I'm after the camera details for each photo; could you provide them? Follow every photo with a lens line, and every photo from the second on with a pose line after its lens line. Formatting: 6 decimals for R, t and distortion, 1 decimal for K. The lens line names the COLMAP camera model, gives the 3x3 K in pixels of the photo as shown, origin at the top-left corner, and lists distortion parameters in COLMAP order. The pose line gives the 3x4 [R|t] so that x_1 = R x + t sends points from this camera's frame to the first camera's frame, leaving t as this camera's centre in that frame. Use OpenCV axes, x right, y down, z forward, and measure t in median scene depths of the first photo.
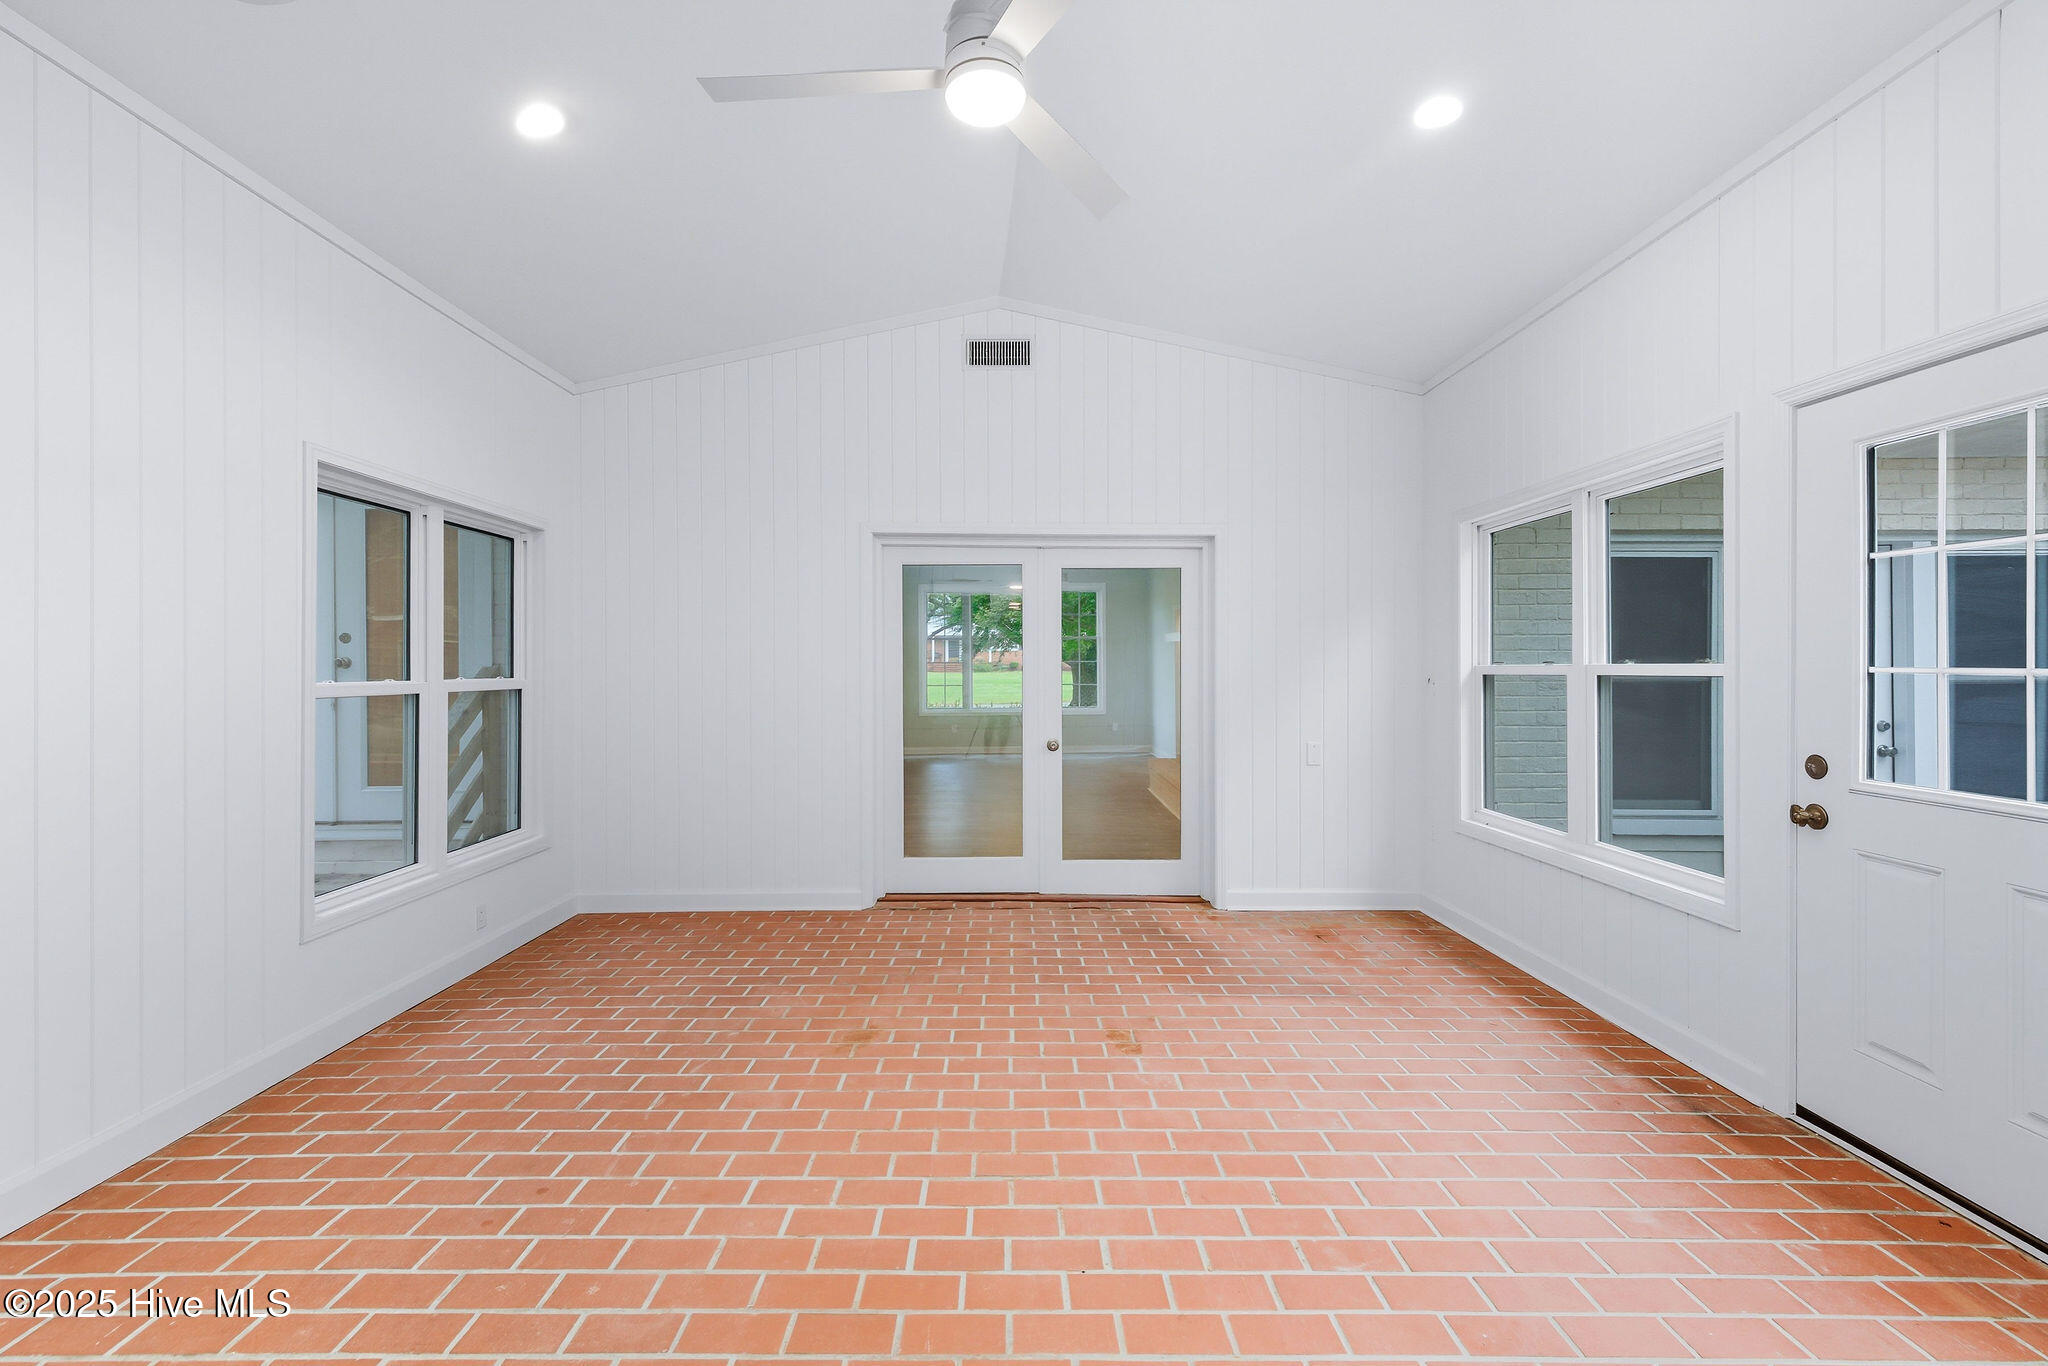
lens RADIAL K [[837.0, 0, 1017.8], [0, 837.0, 672.6], [0, 0, 1]] dist [0.012903, -0.004731]
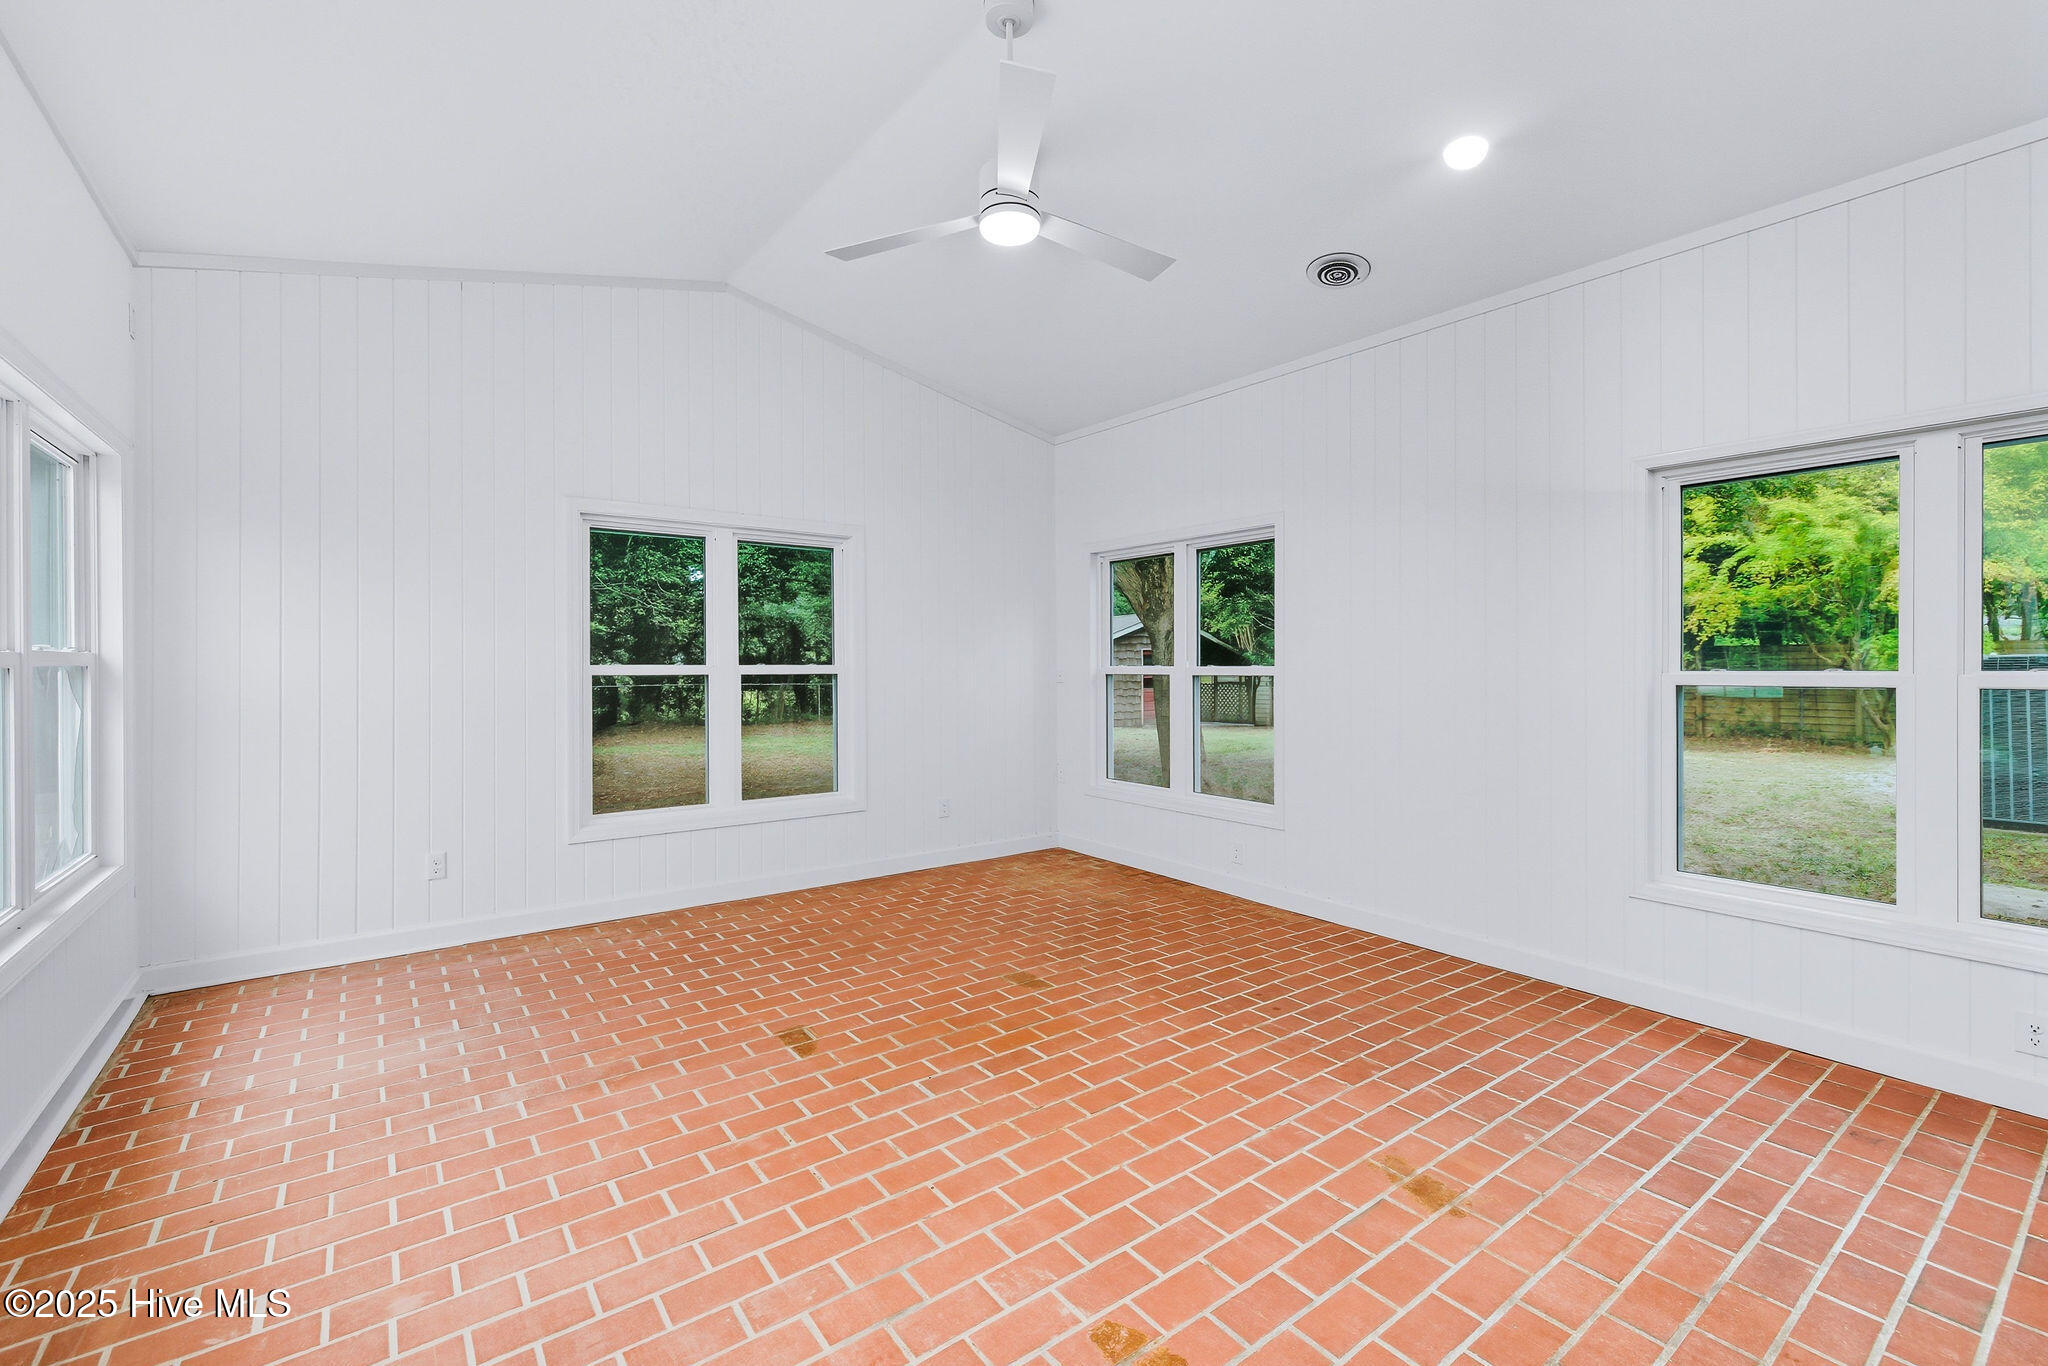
lens RADIAL K [[837.0, 0, 1017.8], [0, 837.0, 672.6], [0, 0, 1]] dist [0.012903, -0.004731]
pose [[-0.793176, 0.005353, -0.608968, 0.675656], [-0.001639, 0.999939, 0.010924, -0.001044], [0.608990, 0.009663, -0.793119, 1.806251]]
